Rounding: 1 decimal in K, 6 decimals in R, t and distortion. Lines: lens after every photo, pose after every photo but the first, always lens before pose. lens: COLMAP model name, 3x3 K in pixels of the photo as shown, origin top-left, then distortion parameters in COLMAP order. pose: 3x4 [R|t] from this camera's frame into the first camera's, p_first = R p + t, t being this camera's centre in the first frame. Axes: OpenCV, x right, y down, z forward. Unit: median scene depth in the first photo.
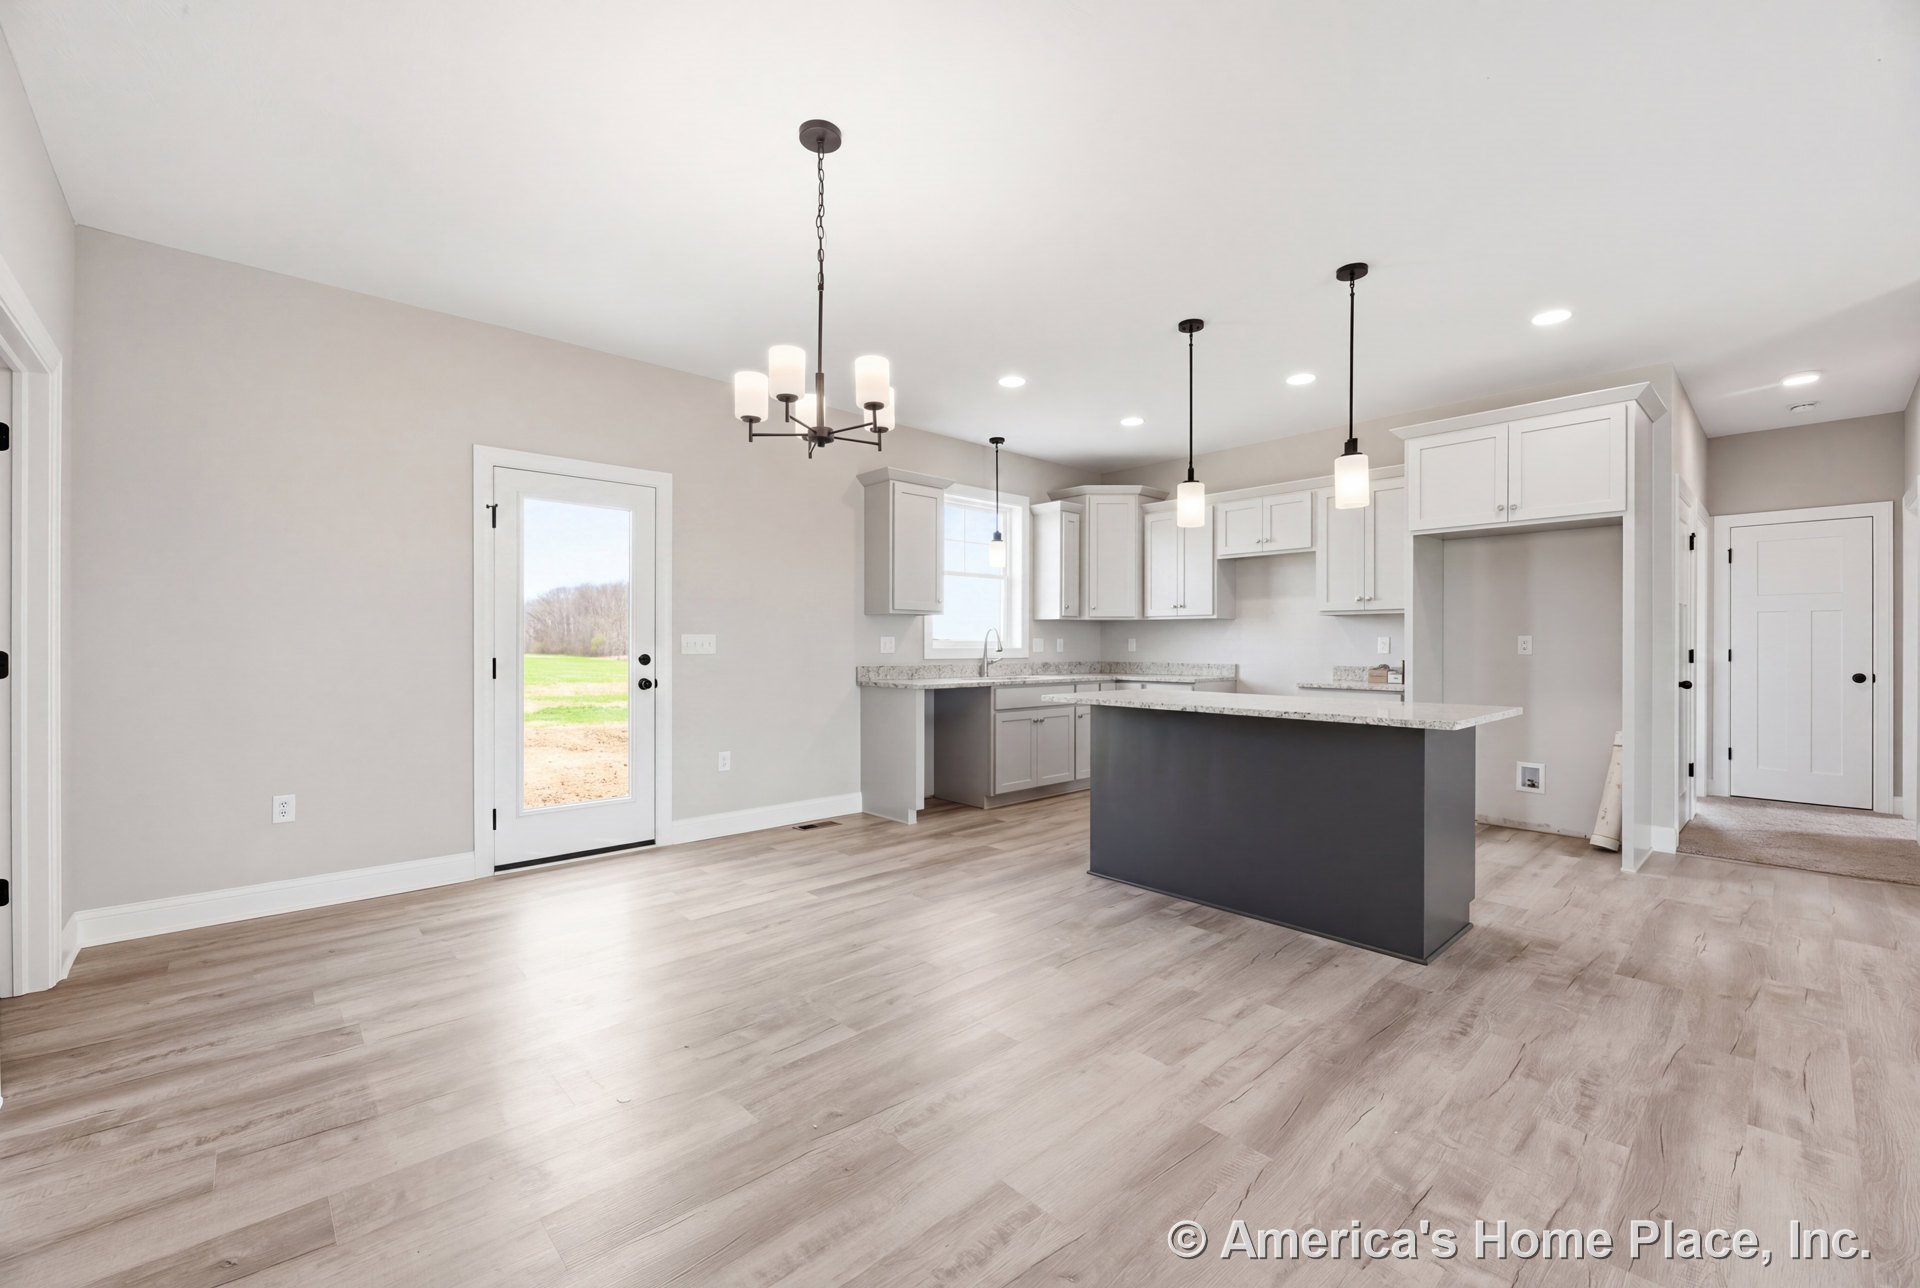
lens RADIAL K [[787.7, 0, 959.8], [0, 787.7, 636.9], [0, 0, 1]] dist [0.000843, 0.000068]
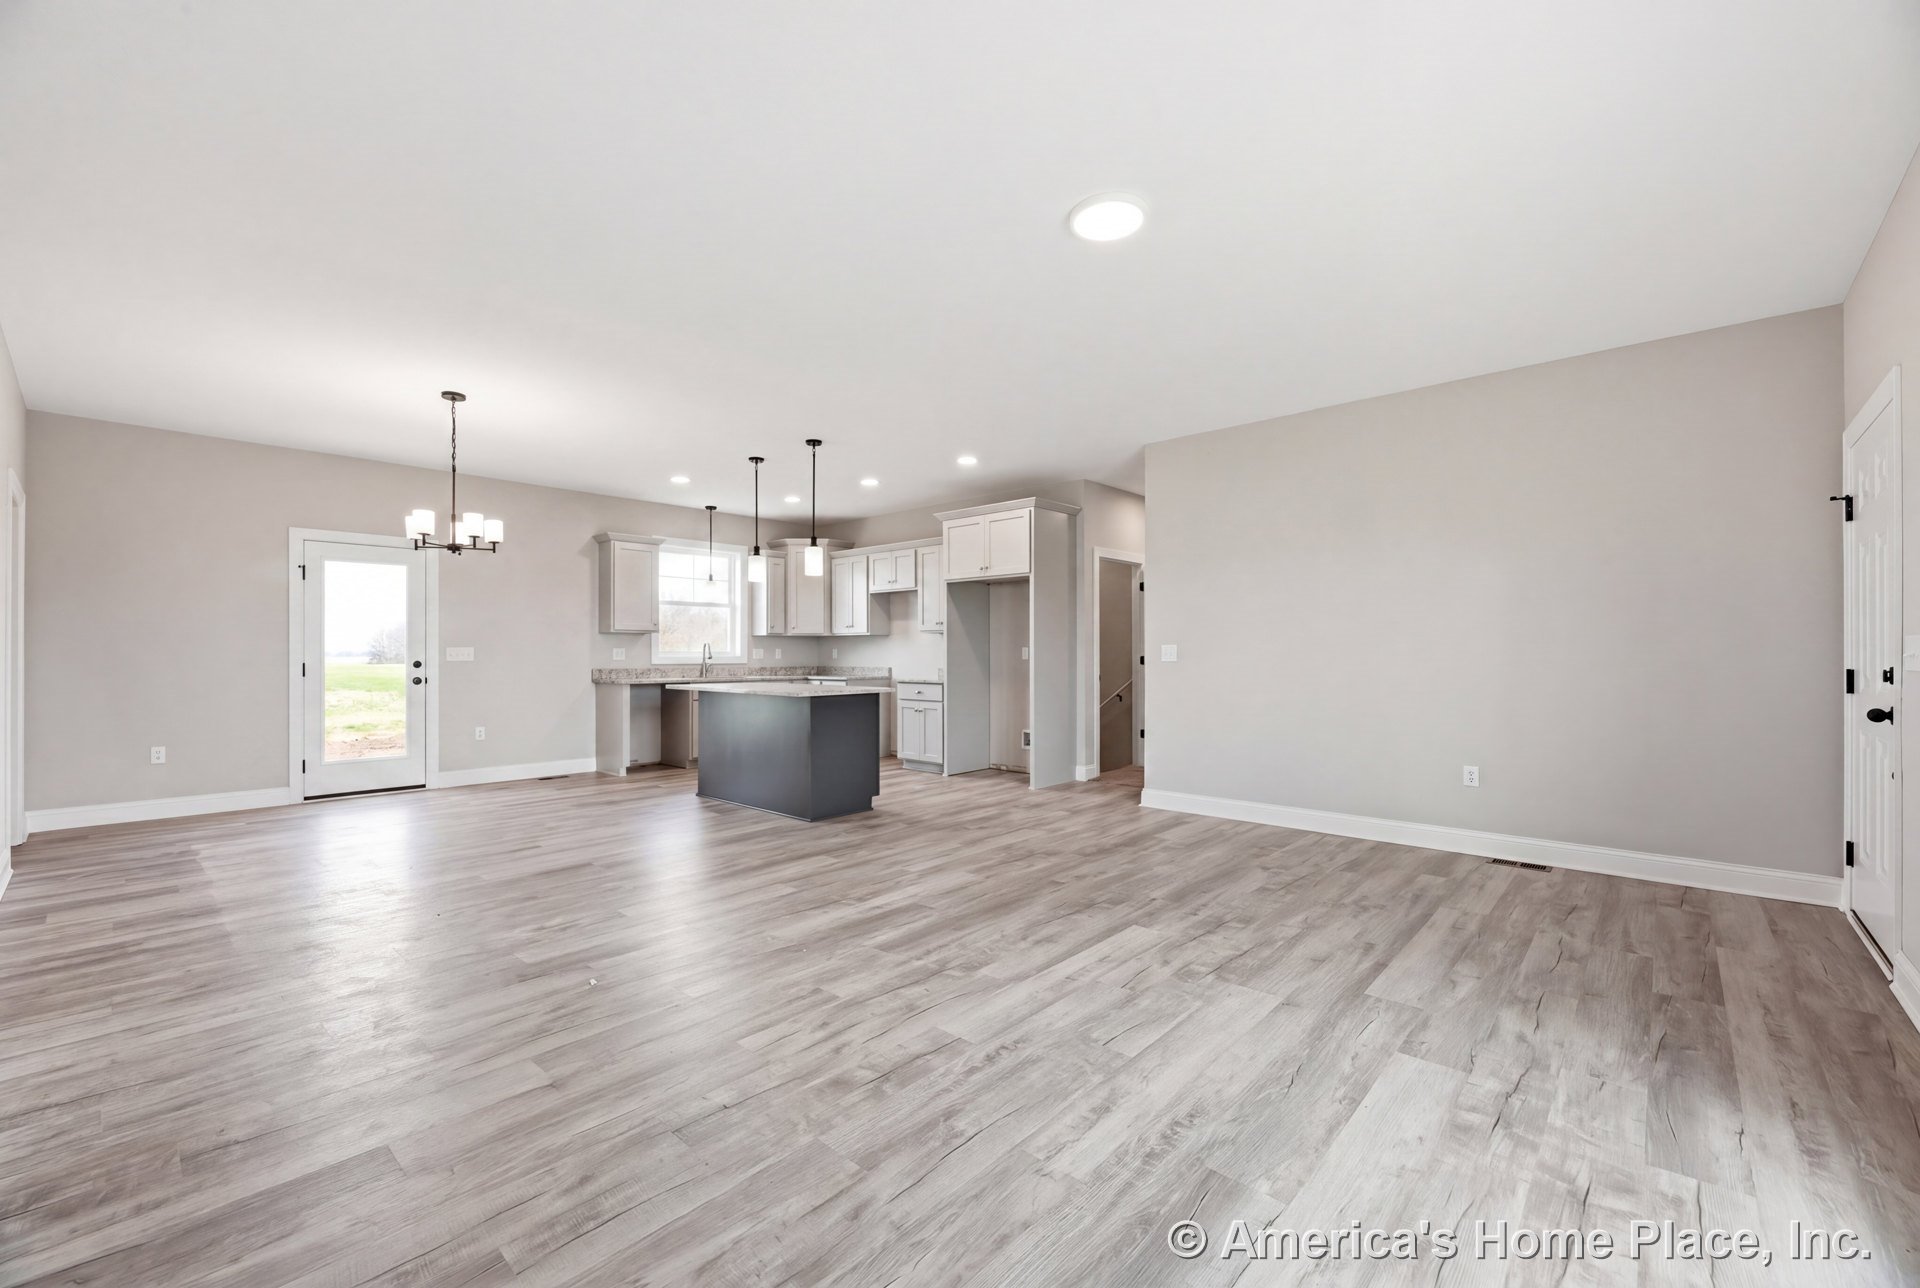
lens RADIAL K [[782.6, 0, 960.0], [0, 782.6, 644.0], [0, 0, 1]] dist [0.000039, -0.000099]
pose [[0.996446, -0.001778, 0.084216, 0.378452], [0.001964, 0.999996, -0.002118, -0.003903], [-0.084212, 0.002276, 0.996445, -0.431983]]
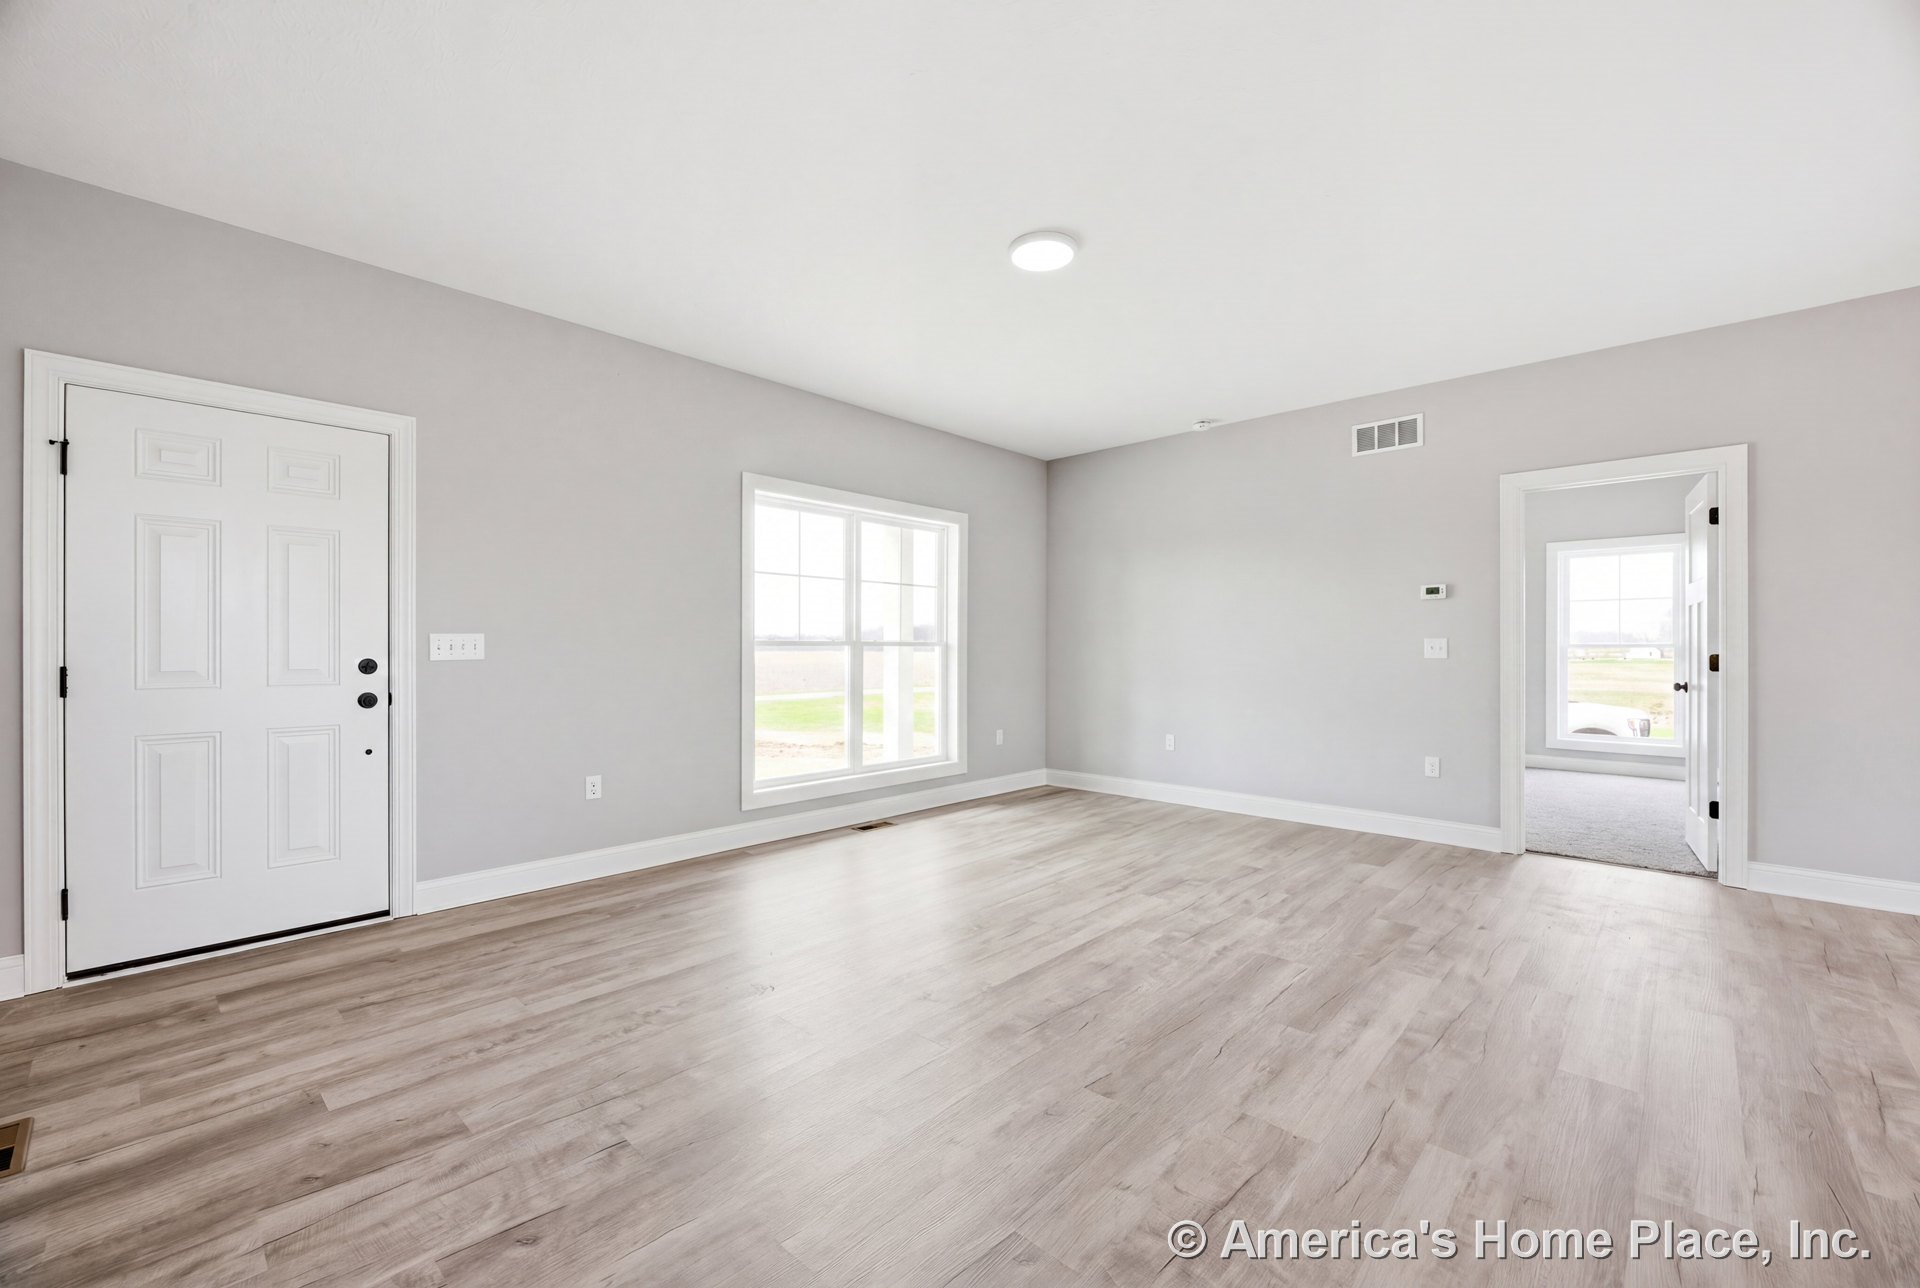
lens RADIAL K [[782.6, 0, 960.0], [0, 782.6, 644.0], [0, 0, 1]] dist [0.000039, -0.000099]
pose [[-0.997872, -0.003879, -0.065088, 0.885713], [-0.002713, 0.999834, -0.017993, 0.024376], [0.065147, -0.017778, -0.997717, 1.853019]]
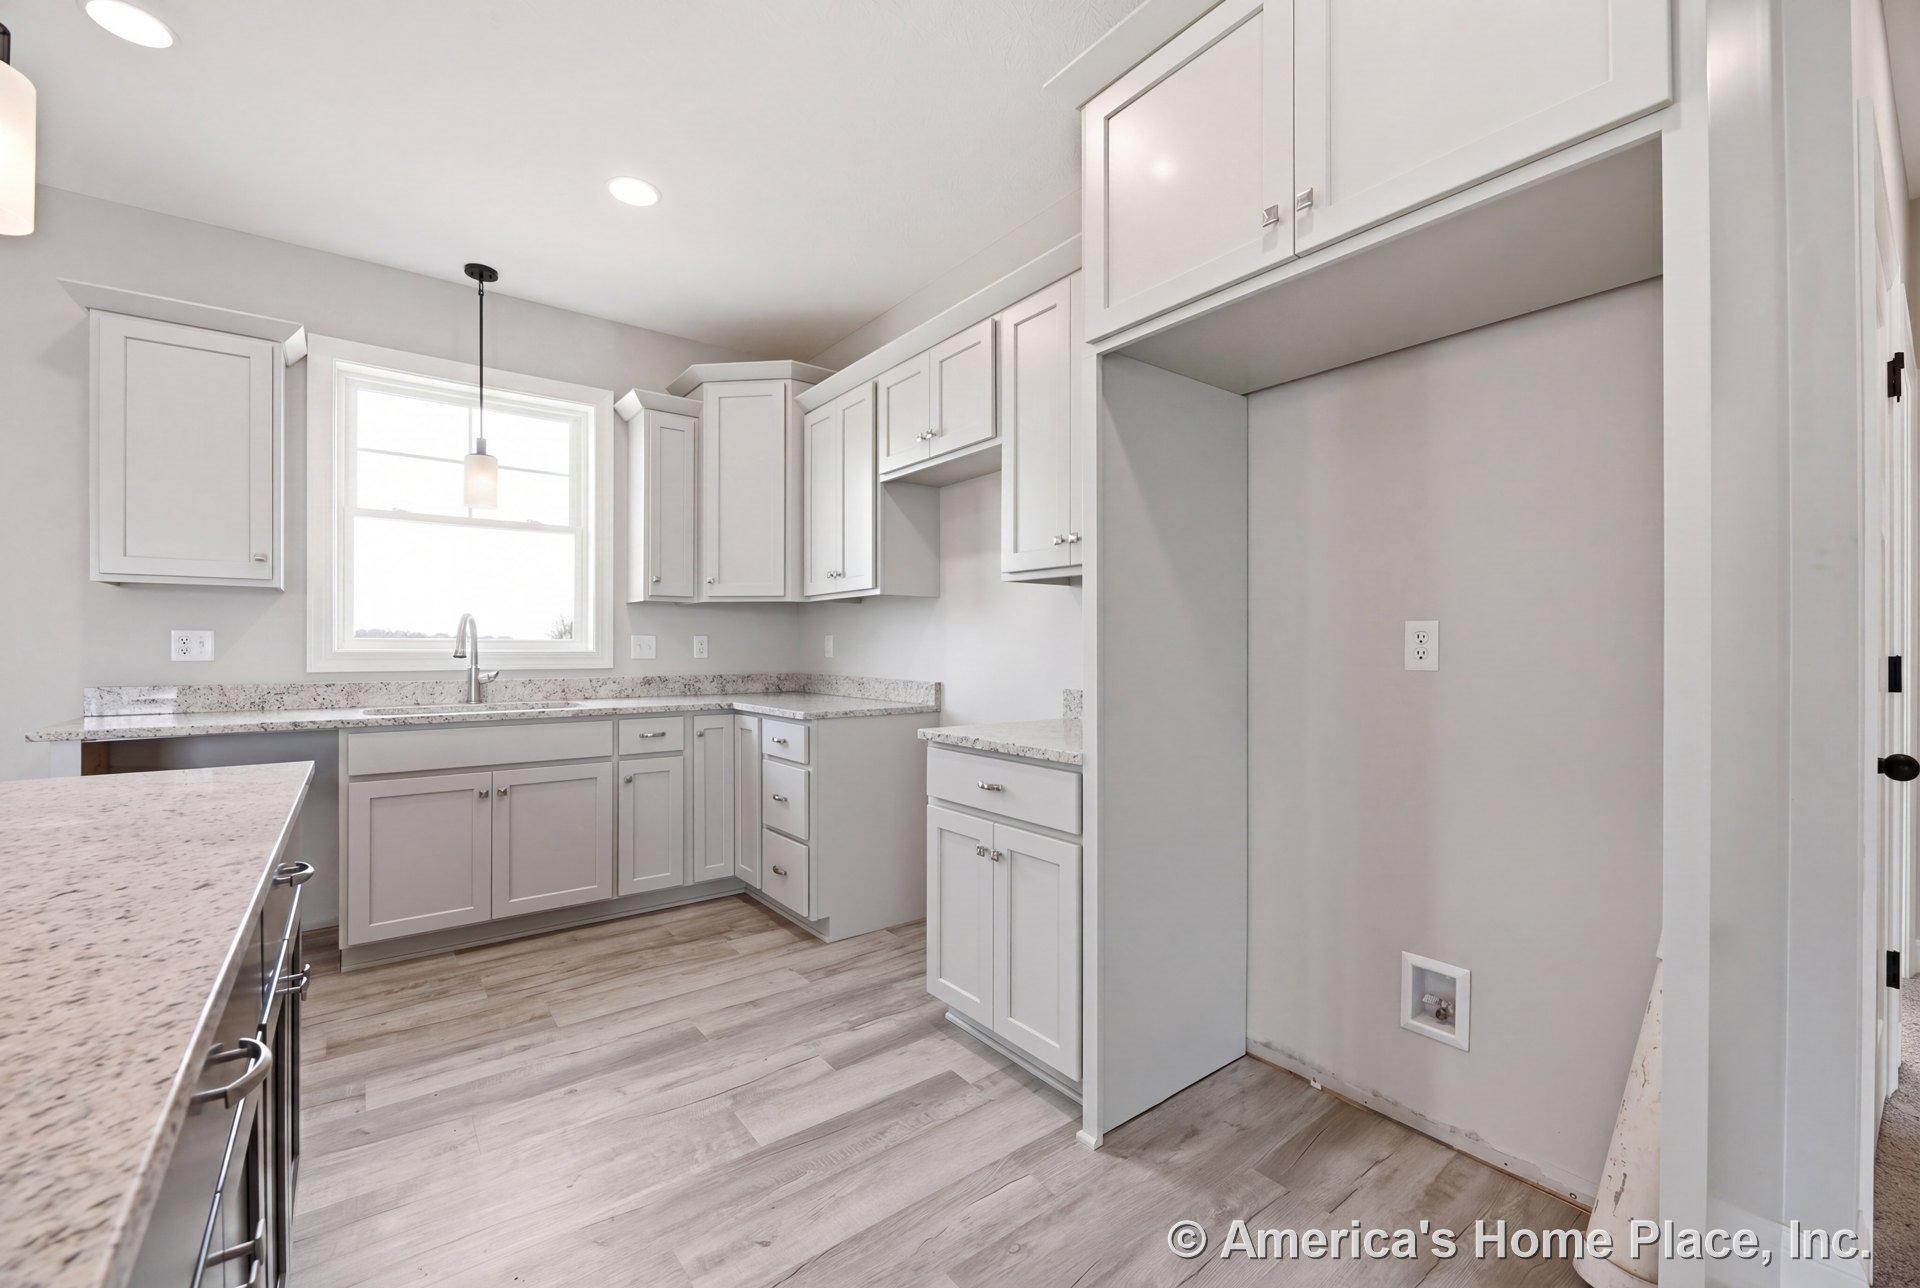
lens RADIAL K [[774.8, 0, 964.8], [0, 774.8, 639.4], [0, 0, 1]] dist [-0.002407, -0.000257]
pose [[0.996320, -0.001079, -0.085705, 0.436534], [0.001082, 0.999999, -0.000015, 0.006050], [0.085705, -0.000078, 0.996321, 0.502935]]
